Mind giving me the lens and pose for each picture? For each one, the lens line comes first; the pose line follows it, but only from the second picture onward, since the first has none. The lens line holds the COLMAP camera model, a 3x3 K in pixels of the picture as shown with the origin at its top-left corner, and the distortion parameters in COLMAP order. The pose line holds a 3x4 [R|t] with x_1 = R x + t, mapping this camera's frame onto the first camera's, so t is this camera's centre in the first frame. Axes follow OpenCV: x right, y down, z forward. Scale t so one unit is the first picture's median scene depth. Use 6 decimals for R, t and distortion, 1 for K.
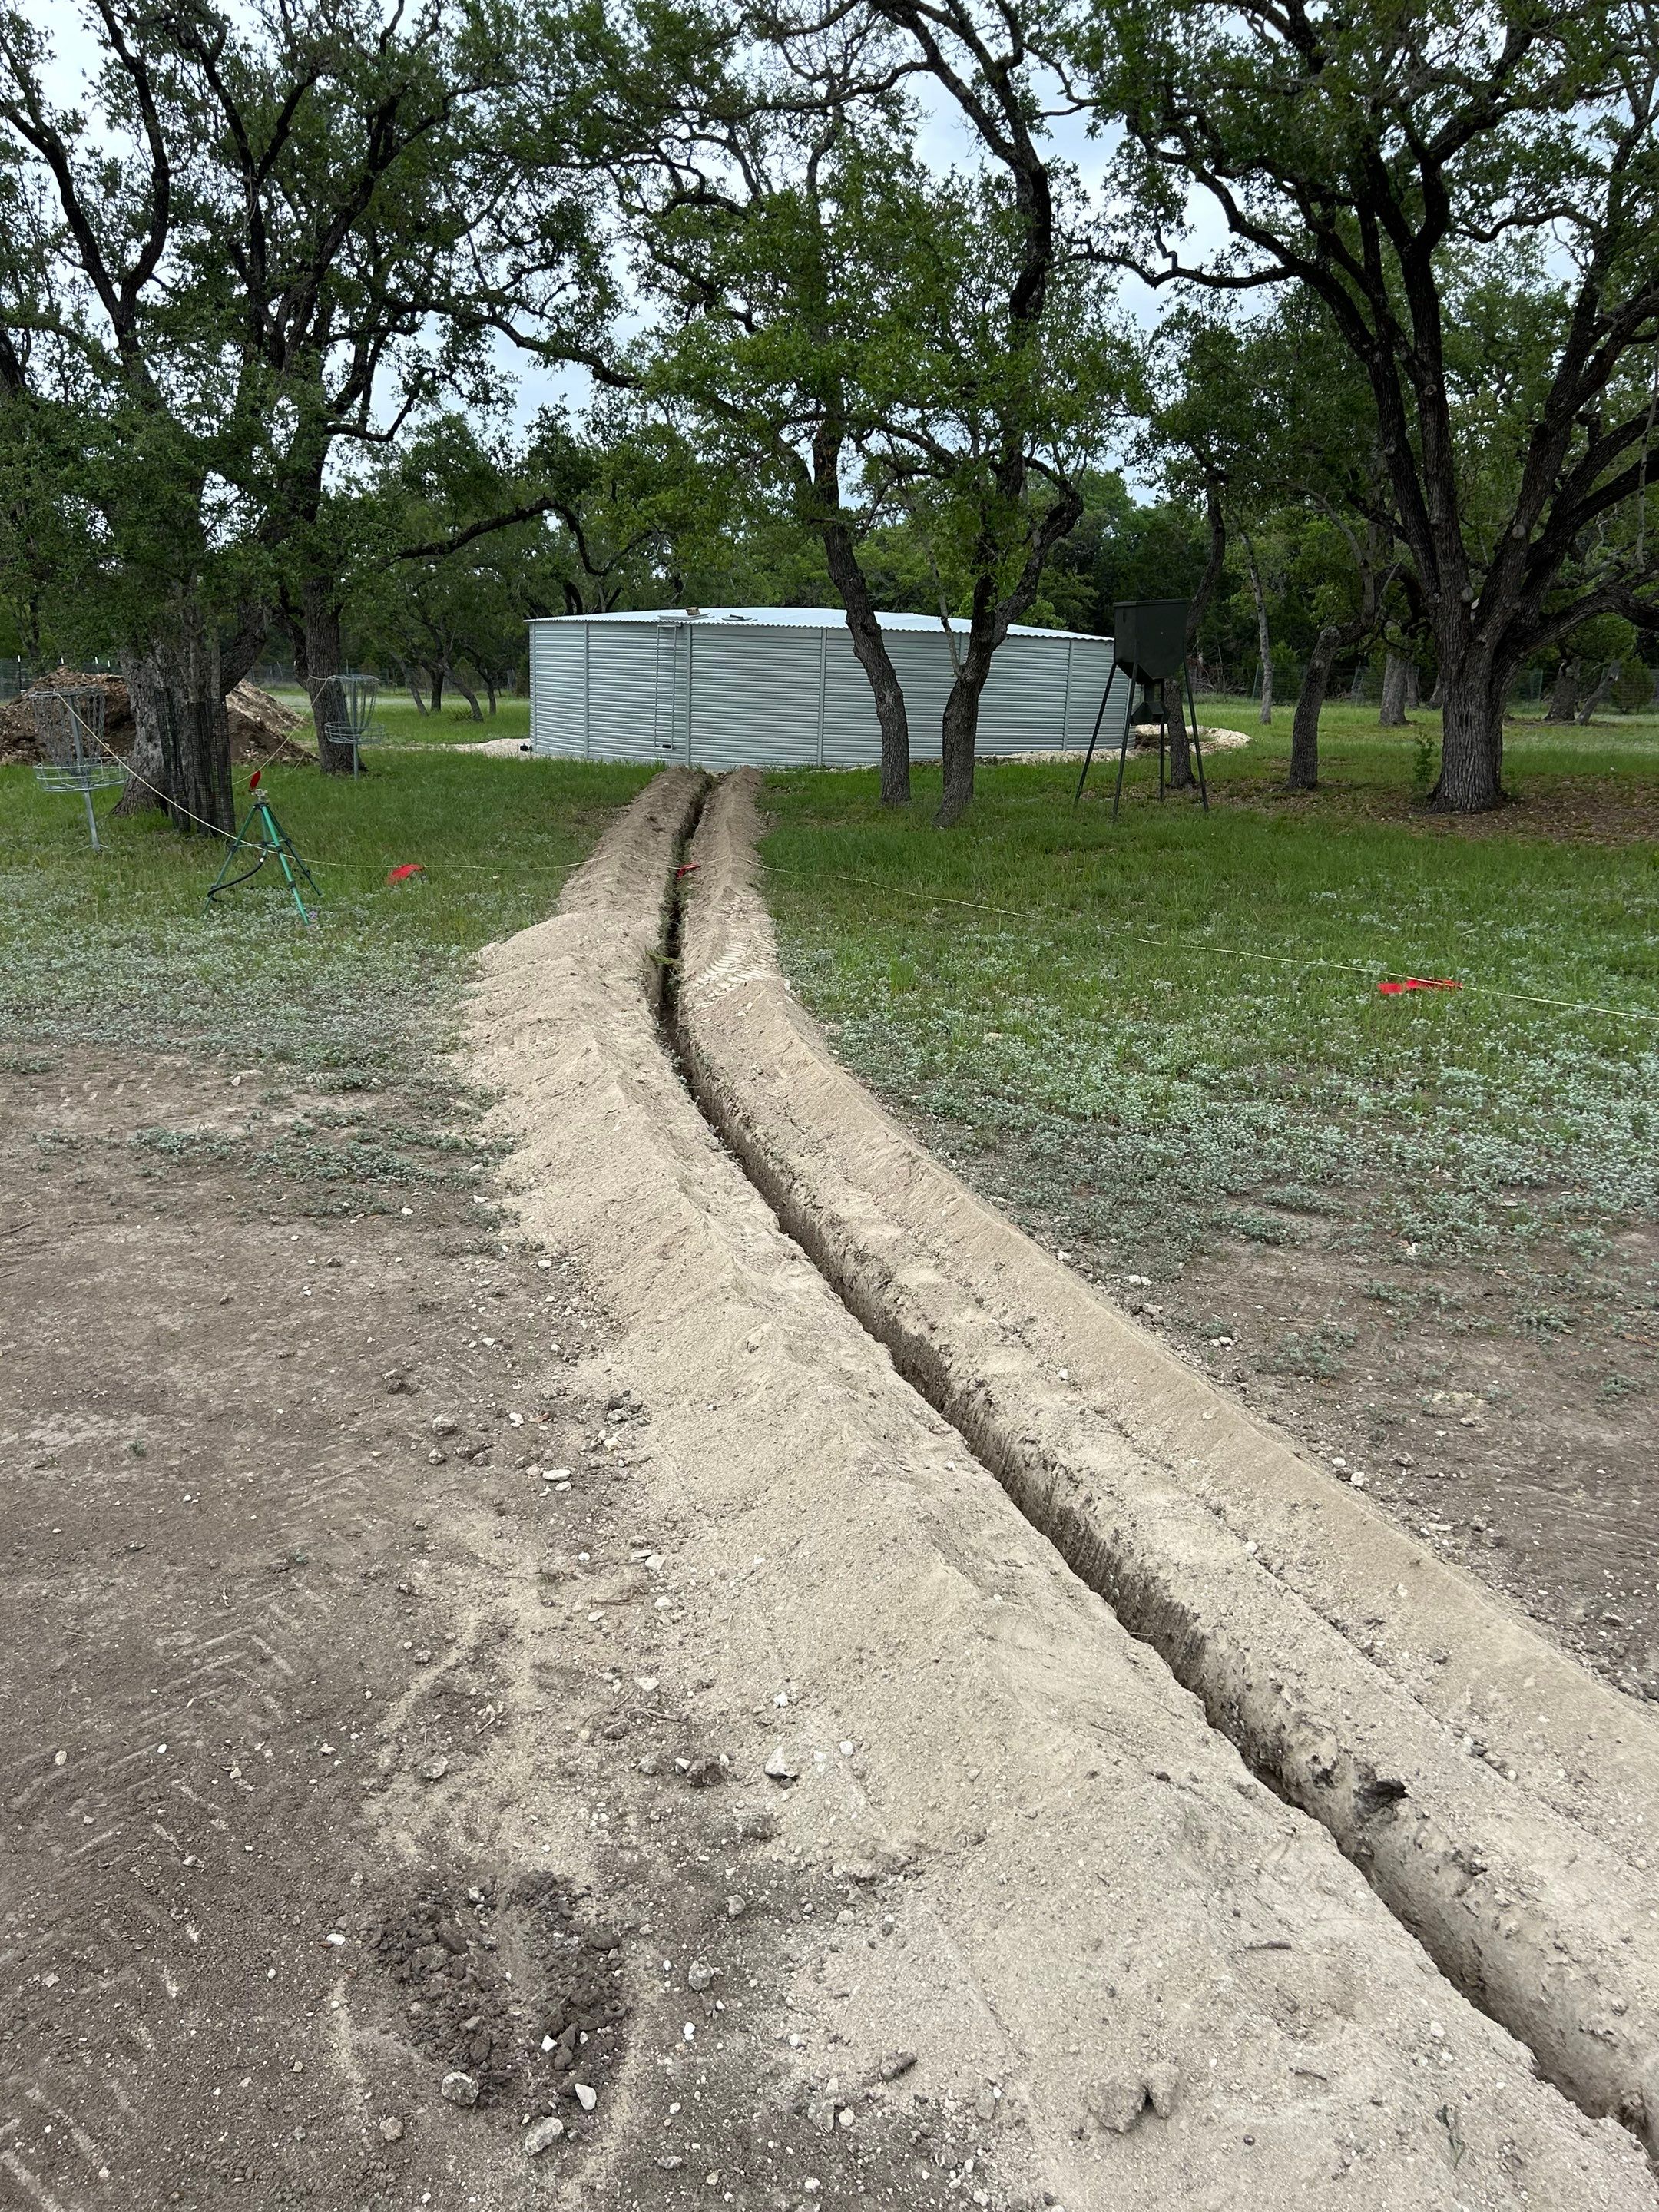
lens RADIAL K [[1667.2, 0, 824.5], [0, 1667.2, 1101.4], [0, 0, 1]] dist [0.044883, -0.054993]
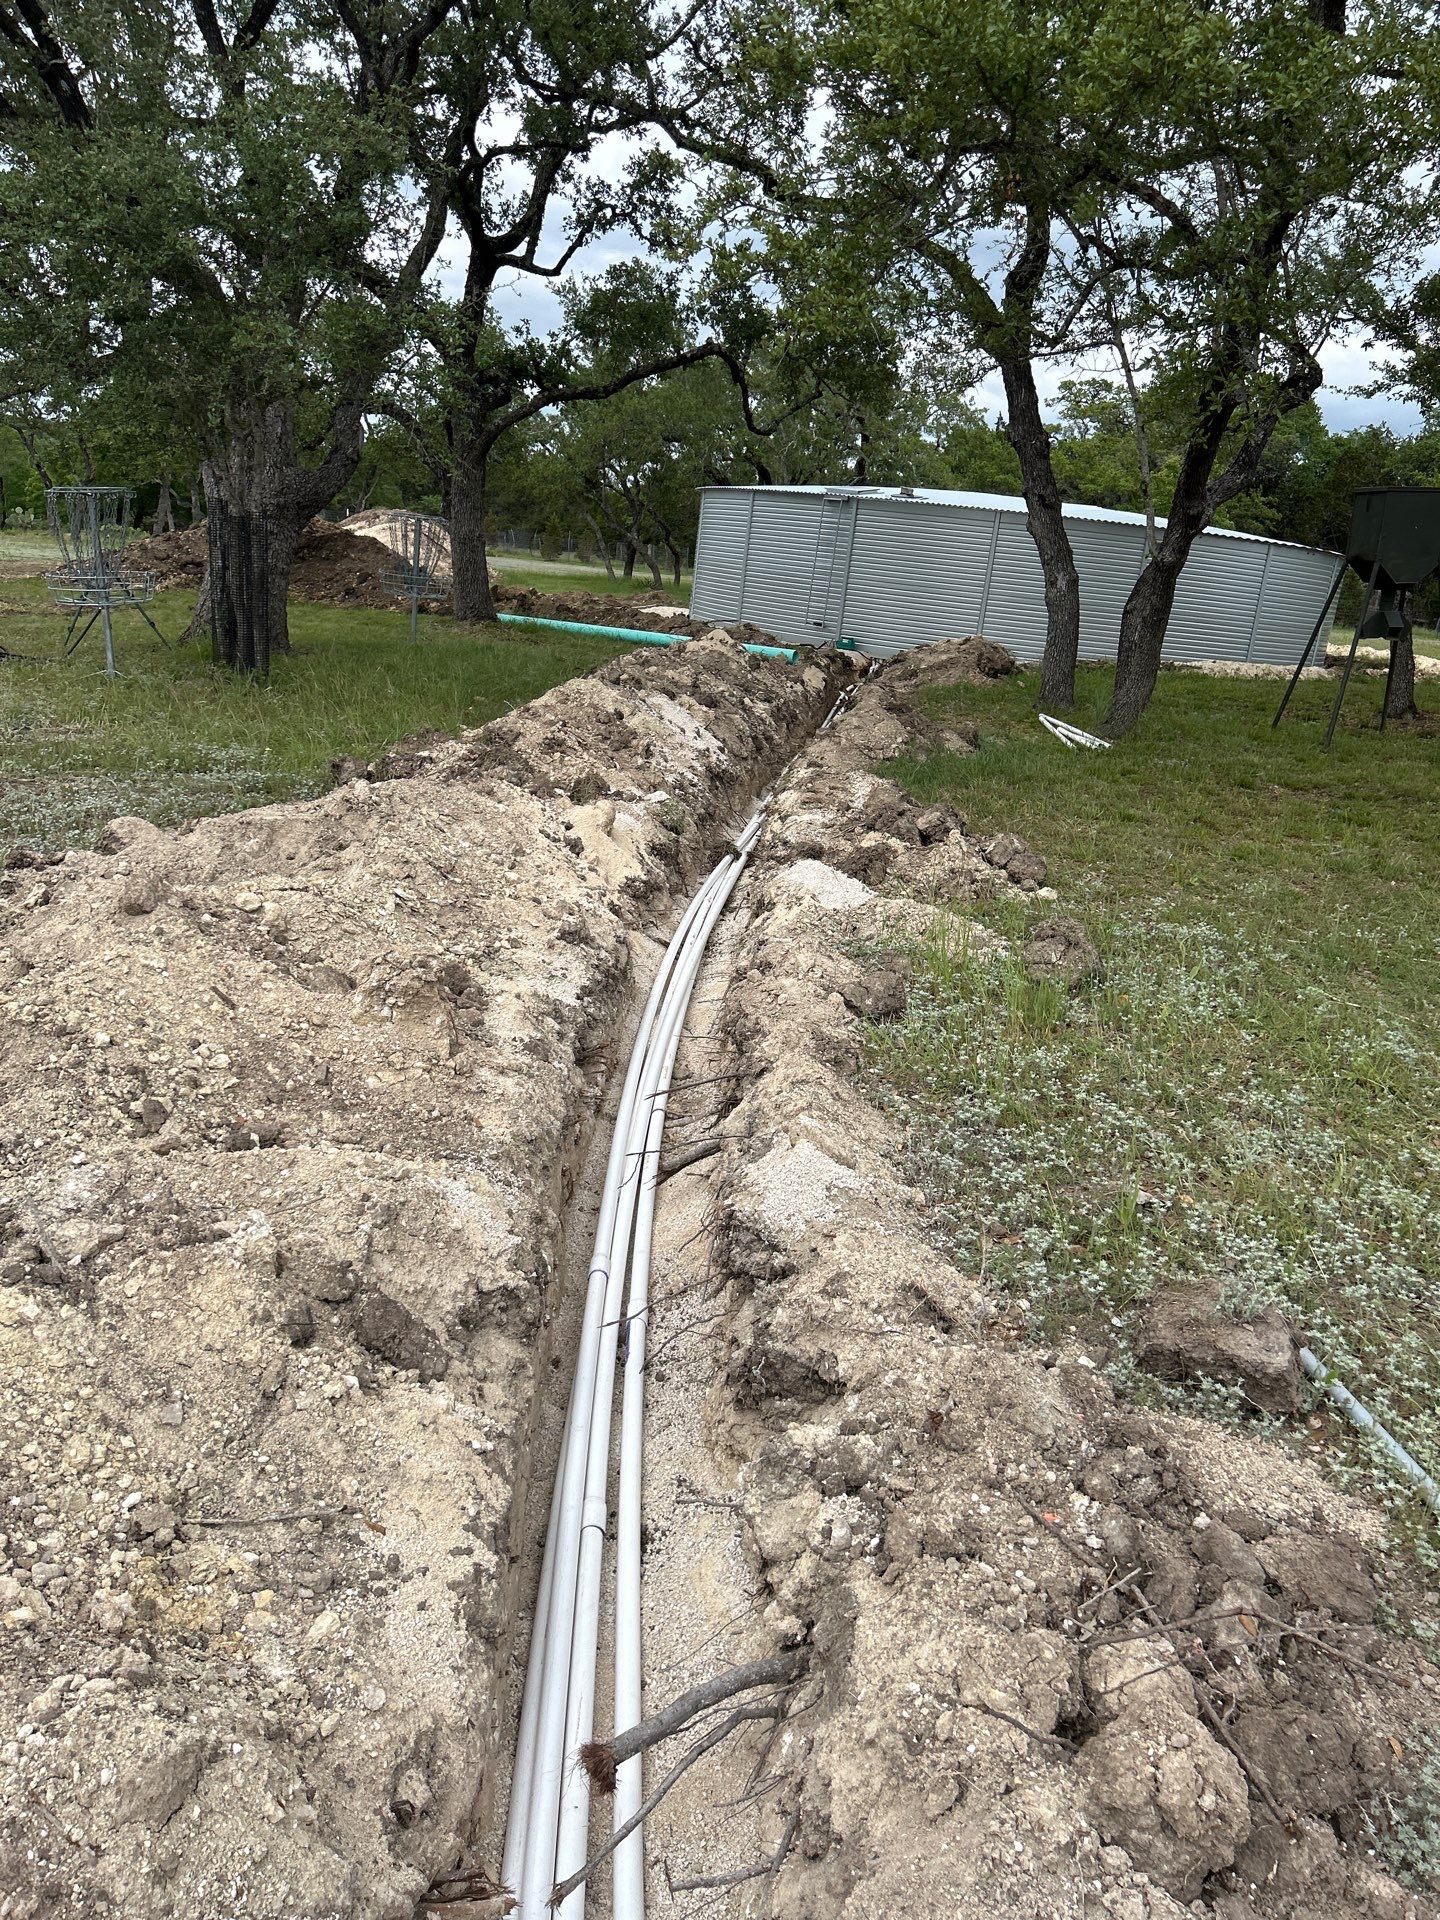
lens RADIAL K [[1447.1, 0, 727.7], [0, 1447.1, 963.8], [0, 0, 1]] dist [0.044883, -0.054993]
pose [[0.981040, 0.116802, -0.154656, 0.007243], [-0.114974, 0.993152, 0.020746, -0.036411], [0.156020, -0.002571, 0.987750, 0.199205]]
